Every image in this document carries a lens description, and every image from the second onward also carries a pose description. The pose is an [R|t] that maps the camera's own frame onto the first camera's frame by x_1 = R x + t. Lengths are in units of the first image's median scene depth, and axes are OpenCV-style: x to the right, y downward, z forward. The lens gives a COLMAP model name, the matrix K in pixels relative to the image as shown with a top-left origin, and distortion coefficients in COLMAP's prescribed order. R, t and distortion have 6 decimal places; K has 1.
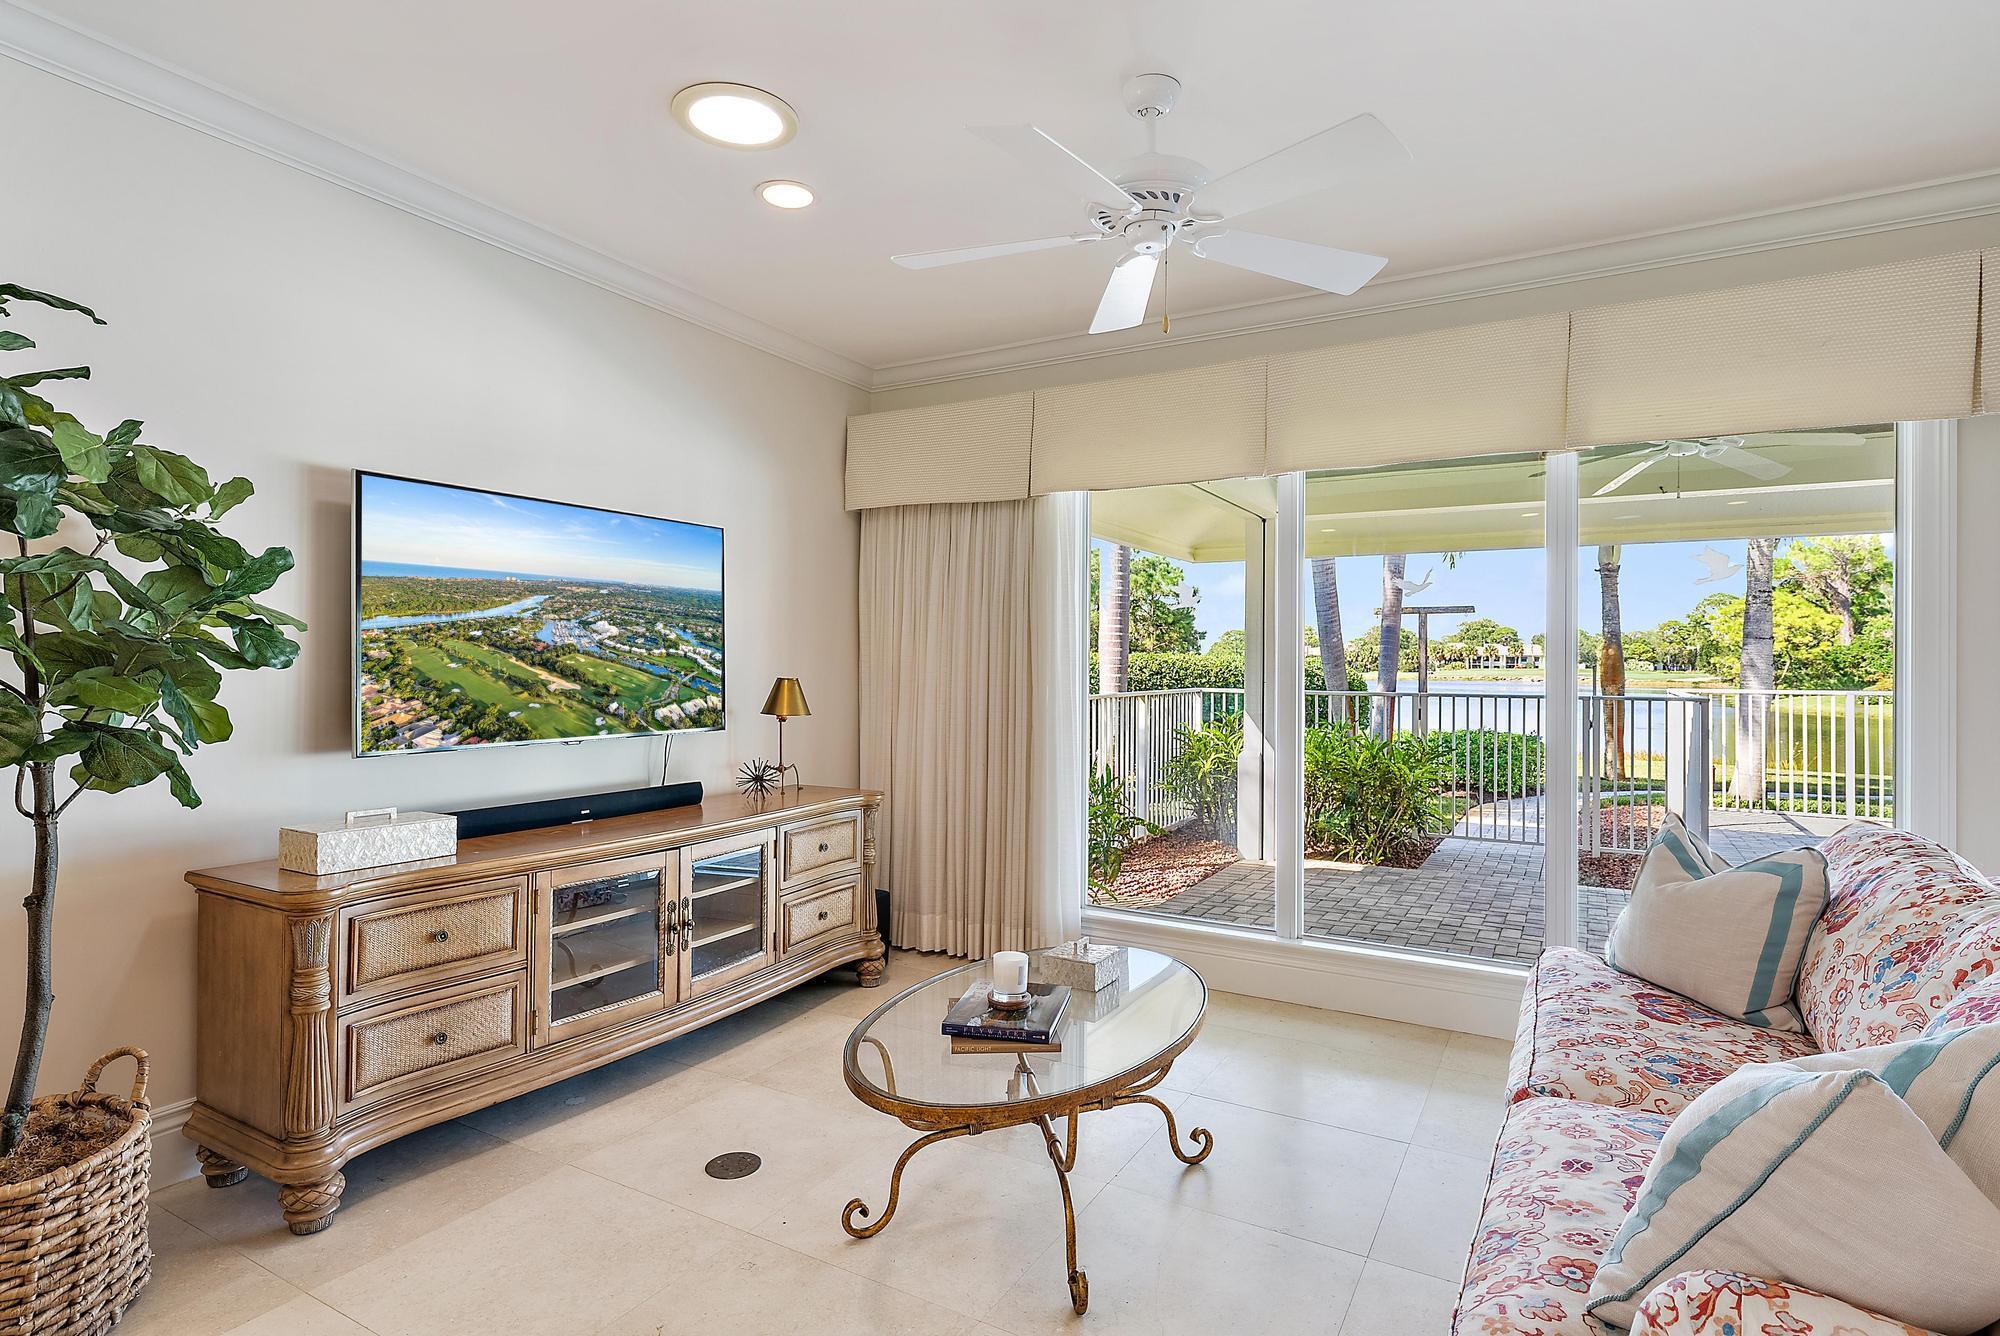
lens RADIAL K [[1018.5, 0, 1002.2], [0, 1018.5, 668.5], [0, 0, 1]] dist [0.002211, 0.001395]
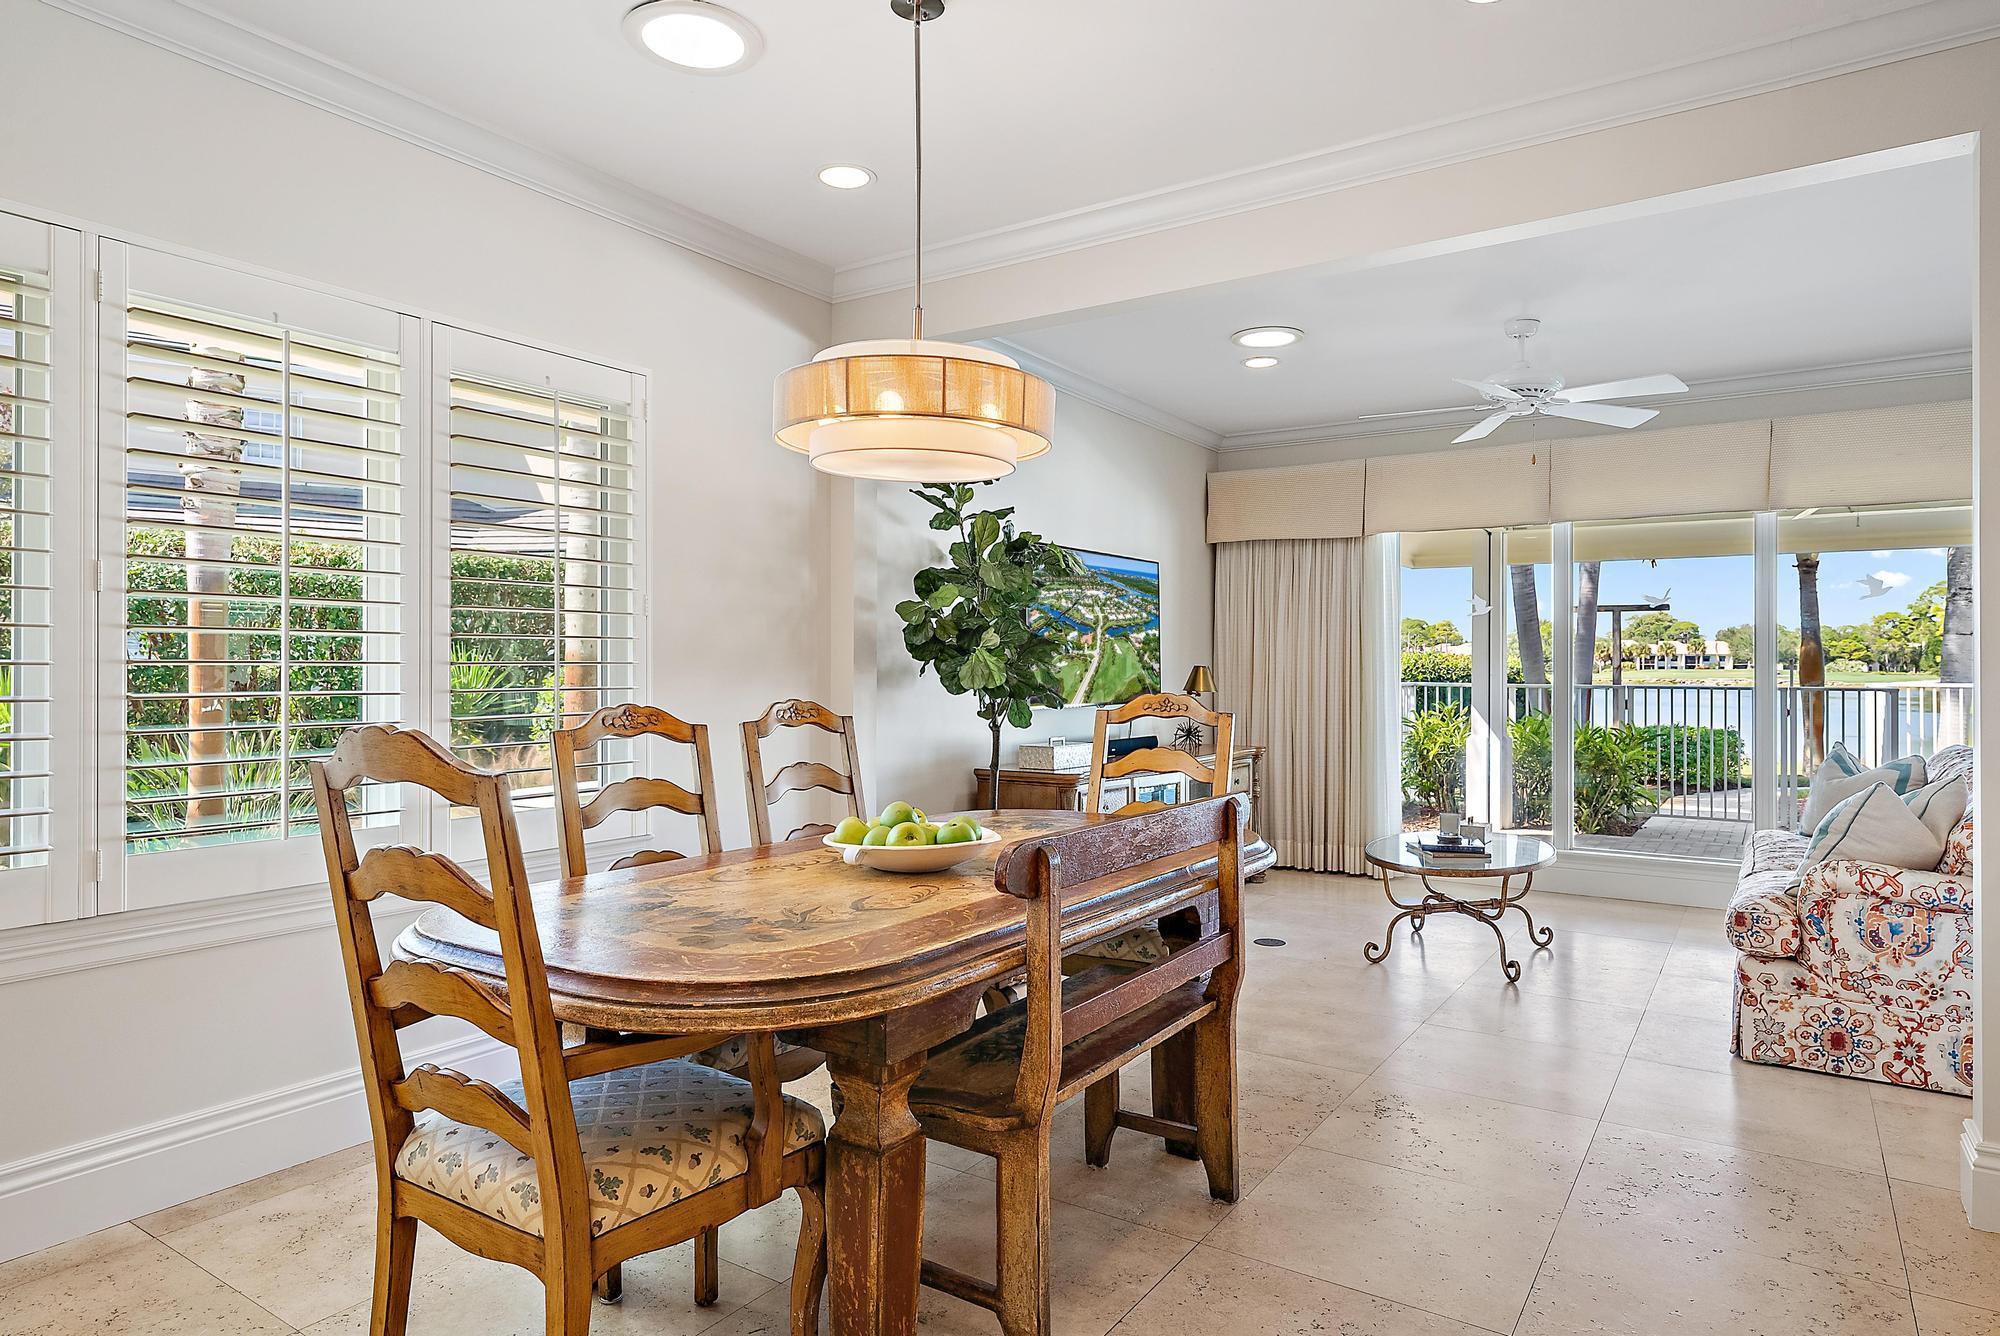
lens RADIAL K [[1173.9, 0, 1000.0], [0, 1173.9, 671.5], [0, 0, 1]] dist [0.006684, -0.000165]
pose [[0.997753, -0.002851, -0.066938, -0.203970], [0.002825, 0.999996, -0.000494, 0.008814], [0.066939, 0.000304, 0.997757, -0.356005]]
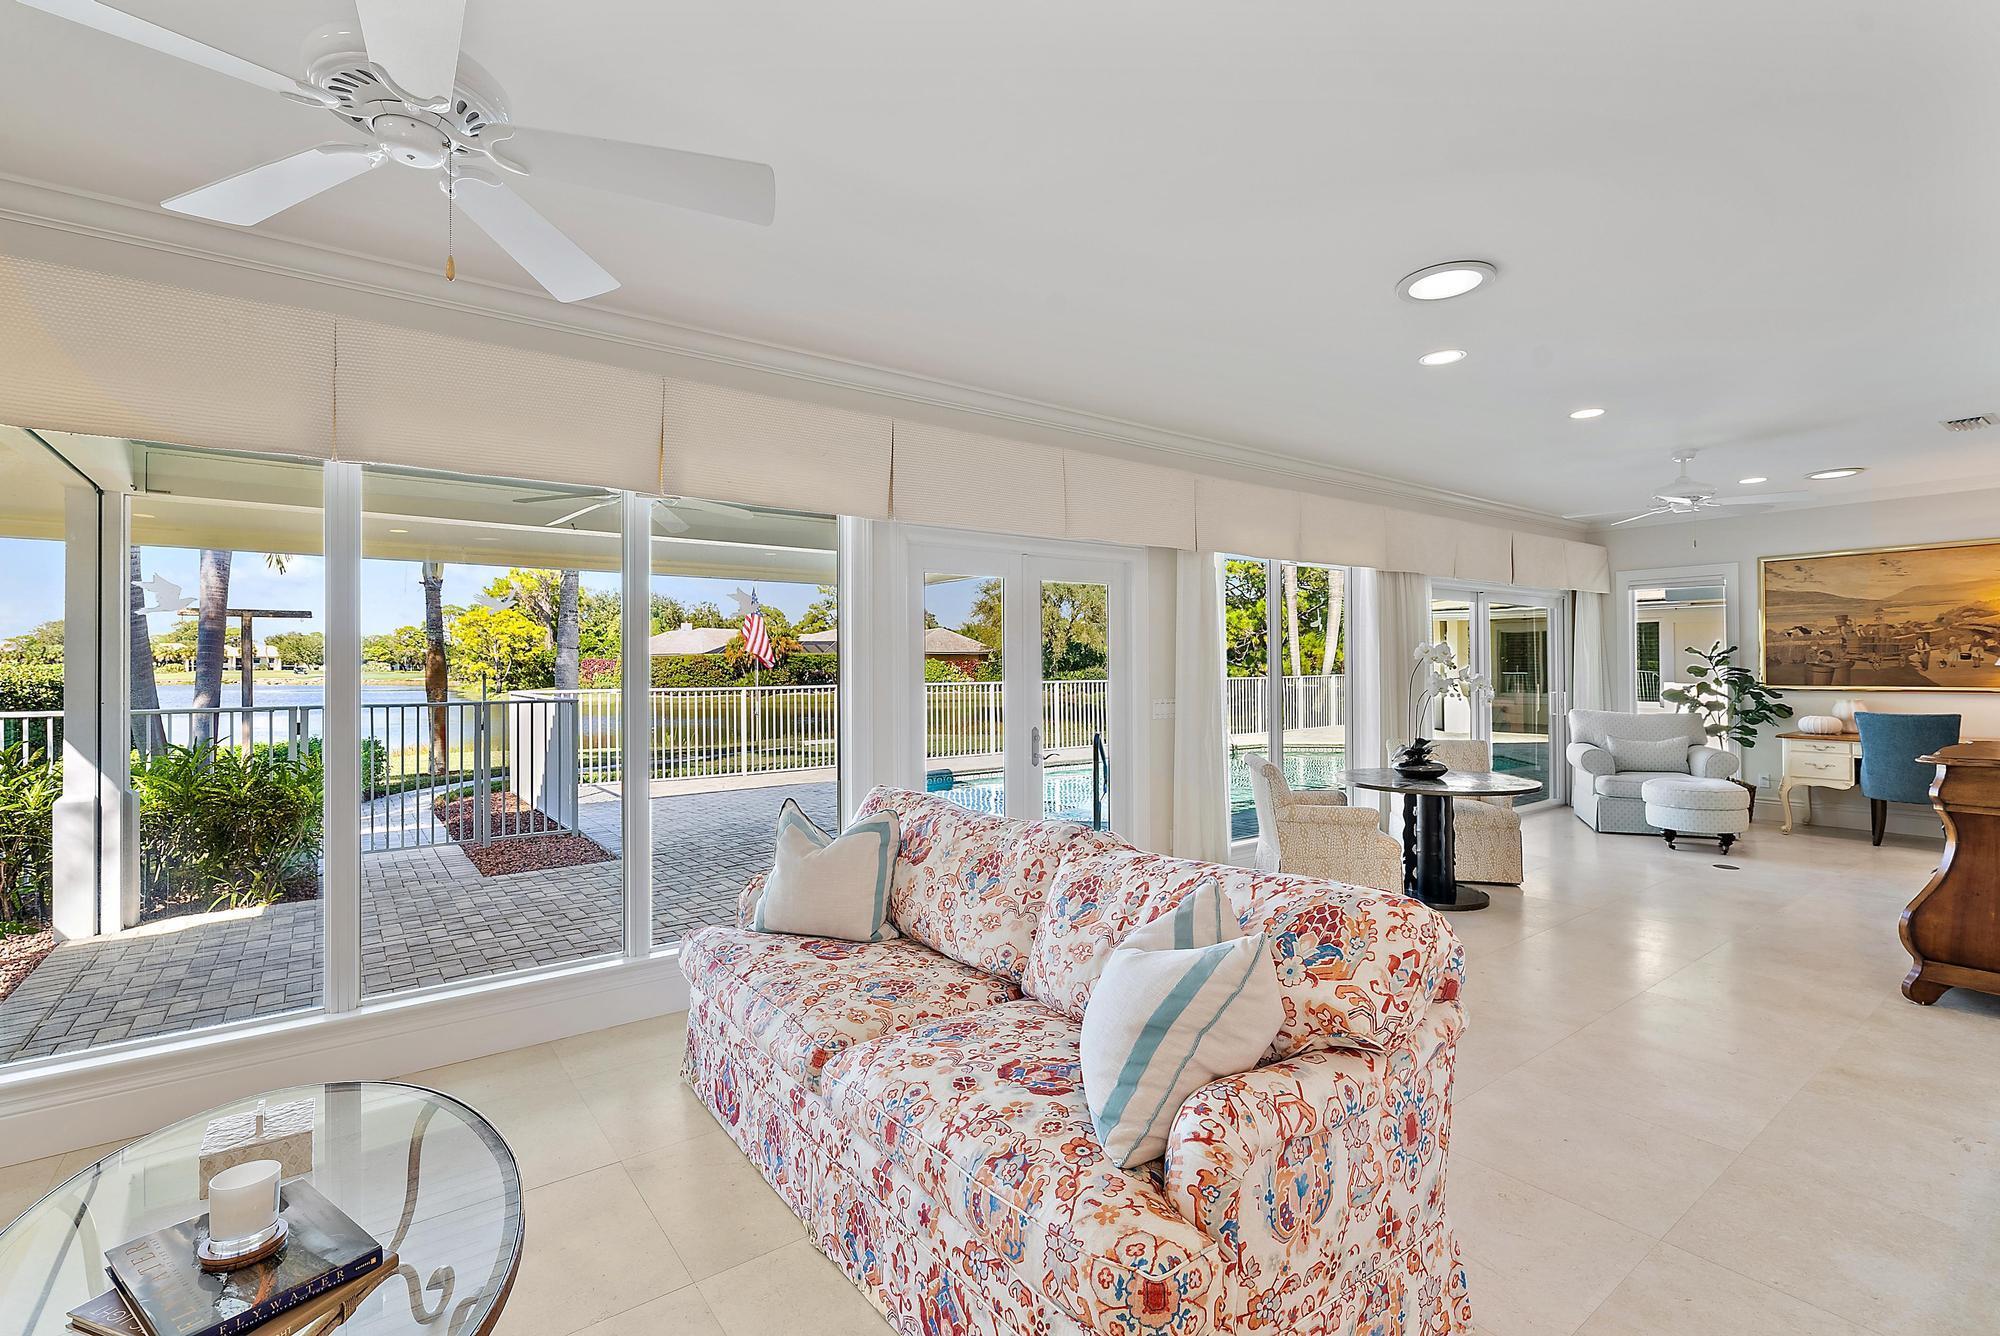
lens RADIAL K [[903.0, 0, 995.6], [0, 903.0, 663.9], [0, 0, 1]] dist [0.002768, 0.000724]
pose [[0.396473, -0.005471, 0.918030, -0.101381], [0.010089, 0.999948, 0.001602, -0.009691], [-0.917991, 0.008627, 0.396507, 0.109289]]
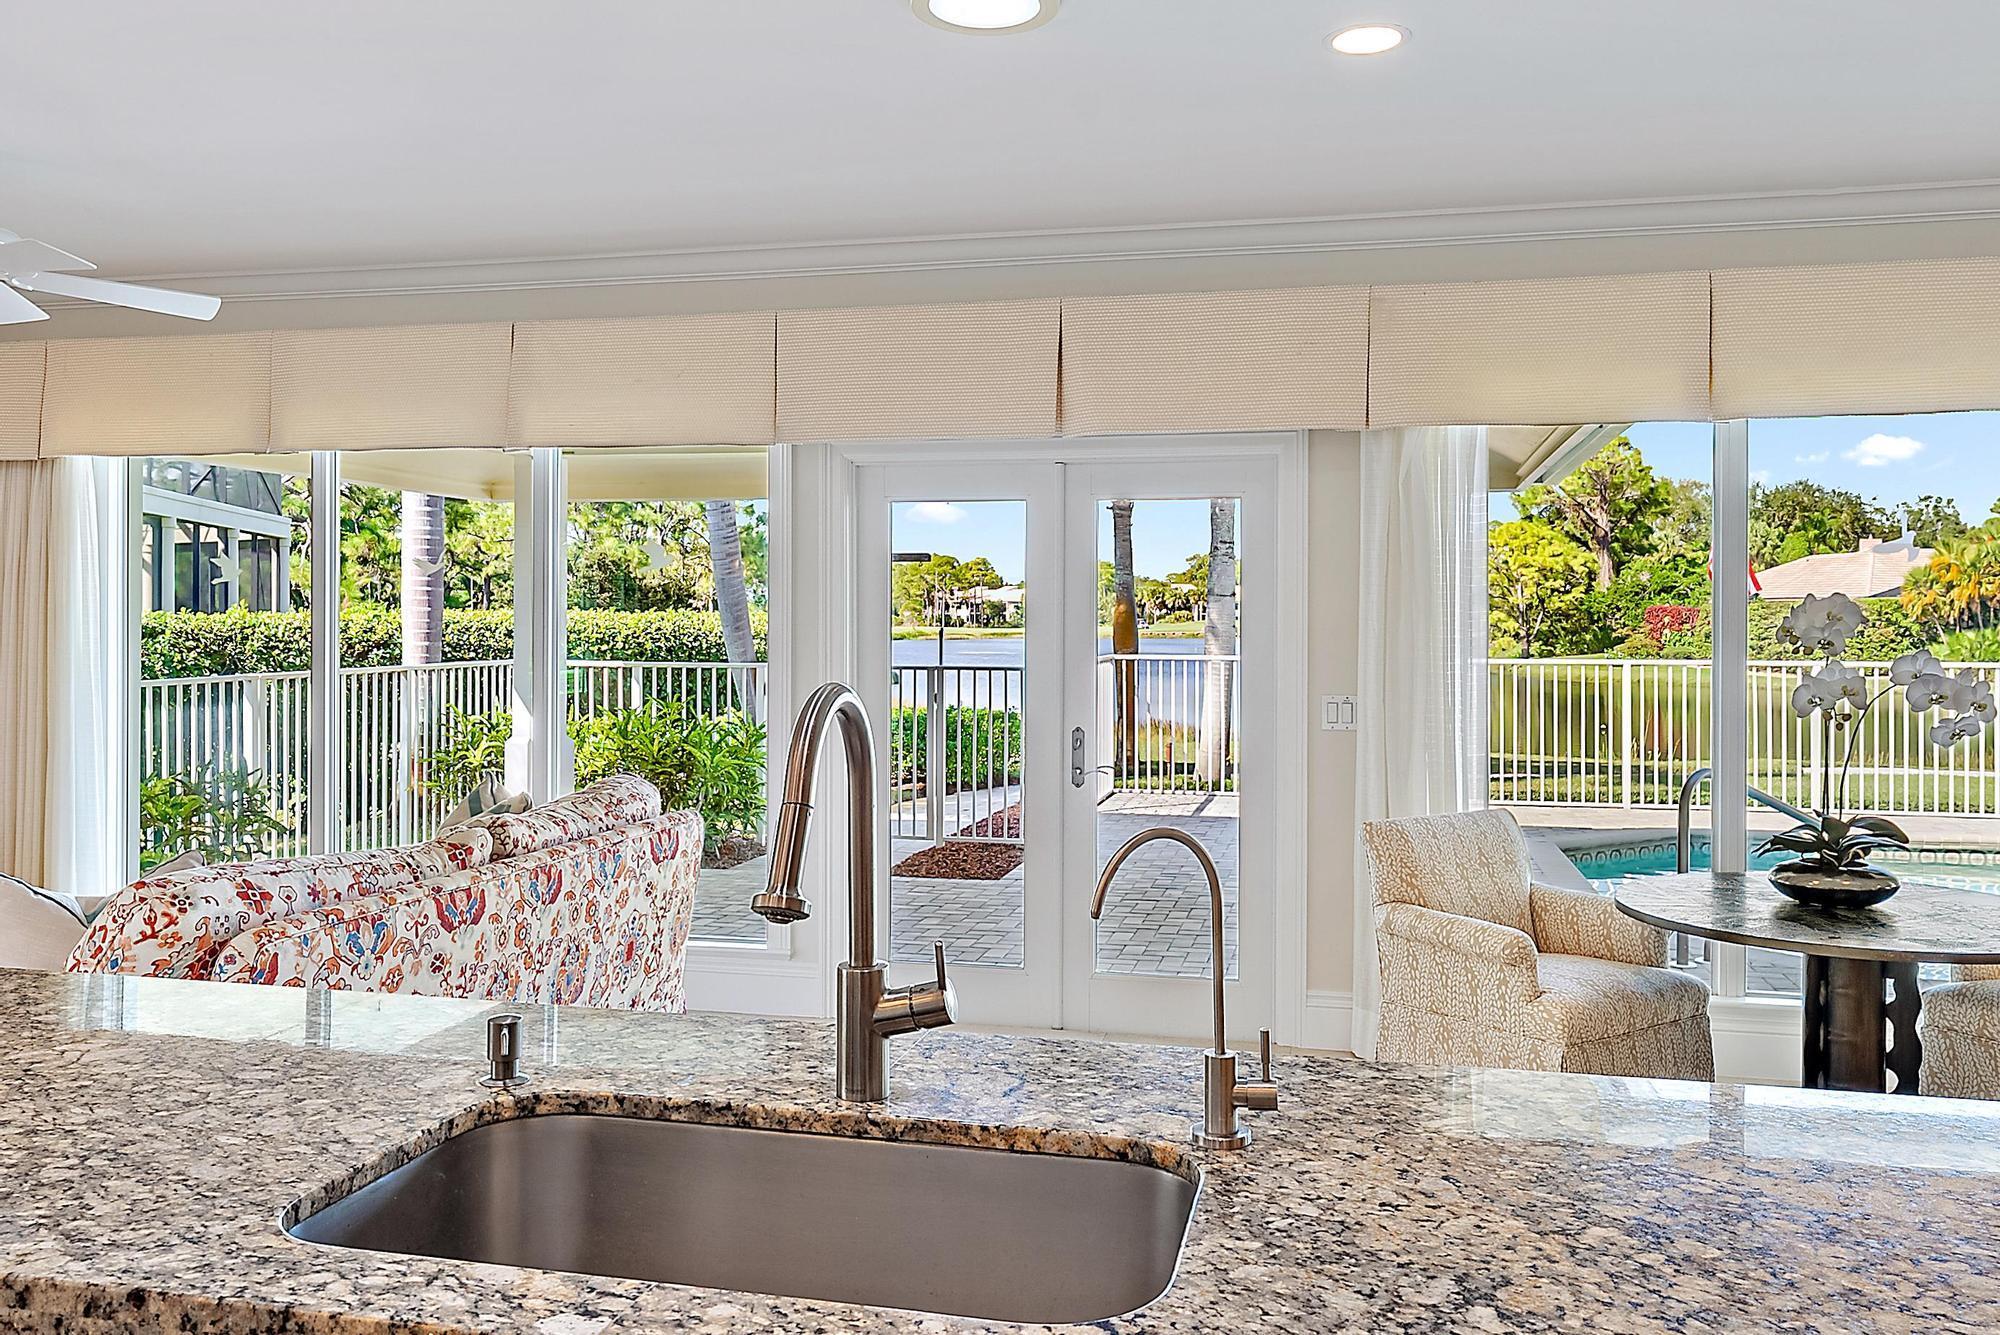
lens RADIAL K [[1581.0, 0, 999.7], [0, 1581.0, 646.2], [0, 0, 1]] dist [-0.006762, -0.005218]
pose [[0.958479, -0.005358, 0.285112, 0.251850], [0.000499, 0.999853, 0.017112, -0.014065], [-0.285162, -0.016259, 0.958341, -0.343102]]
